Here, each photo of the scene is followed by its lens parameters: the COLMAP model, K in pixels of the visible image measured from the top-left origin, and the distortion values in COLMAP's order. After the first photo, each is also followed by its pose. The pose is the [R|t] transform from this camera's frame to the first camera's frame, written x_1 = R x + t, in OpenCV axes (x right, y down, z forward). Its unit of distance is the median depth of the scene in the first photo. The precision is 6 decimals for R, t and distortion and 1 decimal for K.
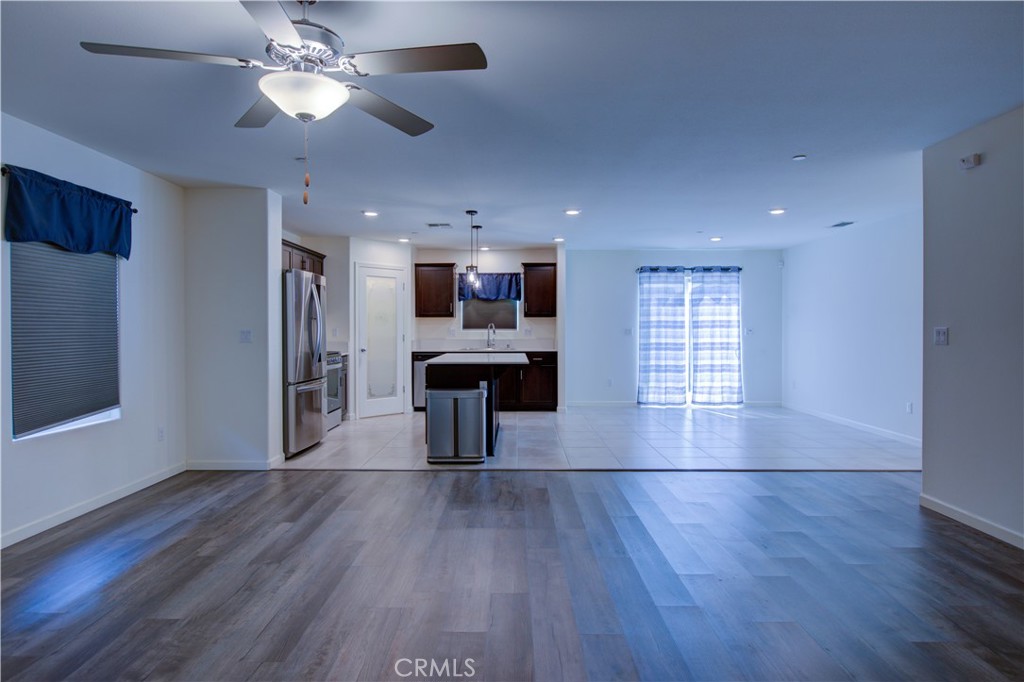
lens RADIAL K [[583.0, 0, 512.0], [0, 583.0, 341.0], [0, 0, 1]] dist [-0.000946, -0.000219]
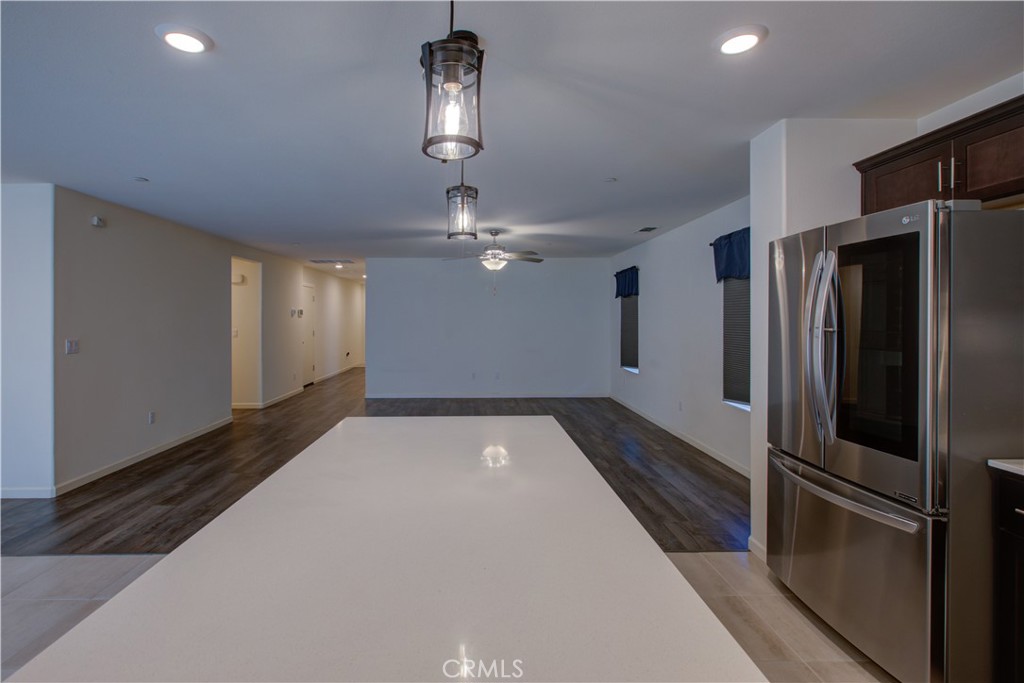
lens RADIAL K [[479.5, 0, 499.6], [0, 479.5, 313.0], [0, 0, 1]] dist [-0.001042, 0.000185]
pose [[-0.998183, 0.003678, -0.060151, -0.117736], [0.003077, 0.999944, 0.010086, -0.086153], [0.060184, 0.009883, -0.998138, 2.063433]]
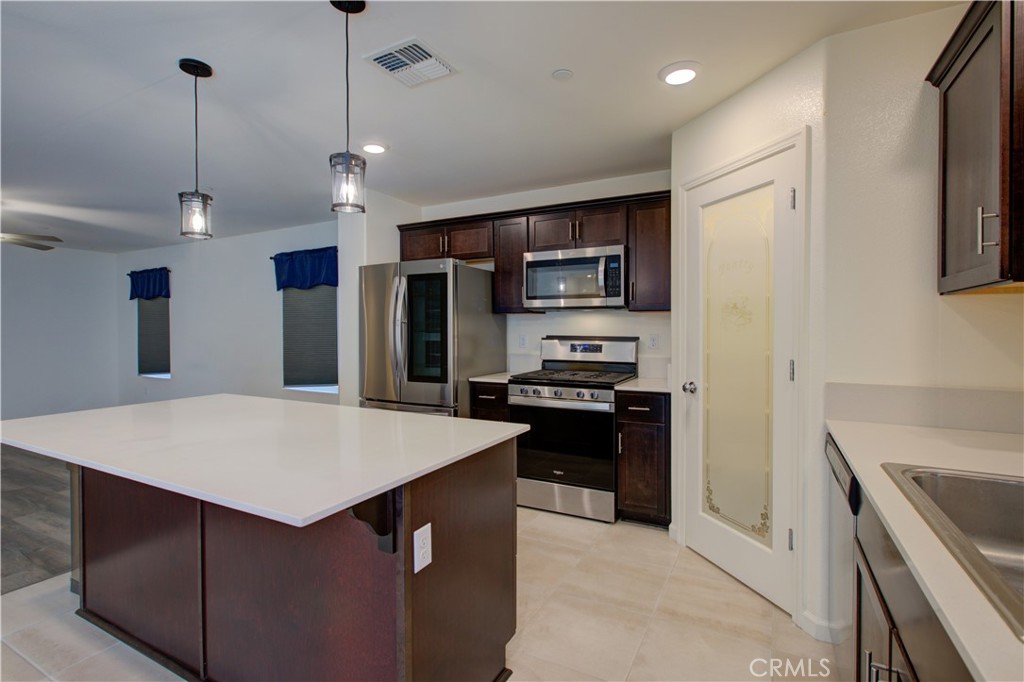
lens RADIAL K [[462.6, 0, 504.2], [0, 462.6, 332.7], [0, 0, 1]] dist [-0.000854, -0.000058]
pose [[-0.453350, 0.015659, -0.891195, 0.209488], [-0.013917, 0.999599, 0.024643, -0.064368], [0.891224, 0.023575, -0.452950, 2.145005]]
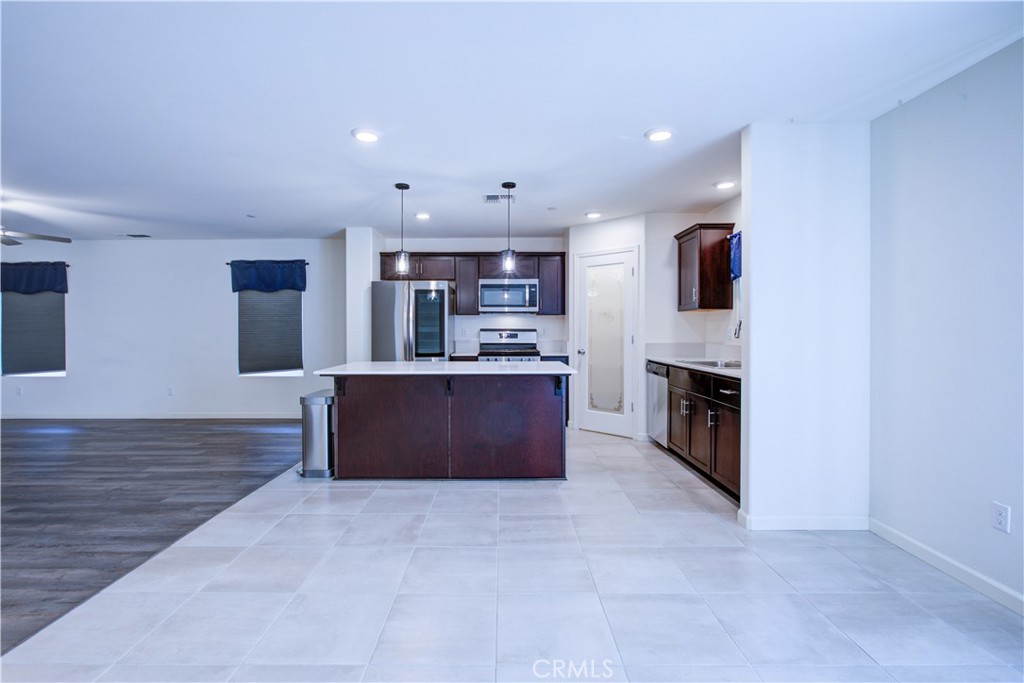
lens RADIAL K [[469.3, 0, 477.9], [0, 469.3, 329.2], [0, 0, 1]] dist [-0.000954, -0.000126]
pose [[-0.000624, 0.006357, -0.999980, 0.942319], [-0.019377, 0.999792, 0.006367, -0.042878], [0.999812, 0.019381, -0.000501, 1.753634]]
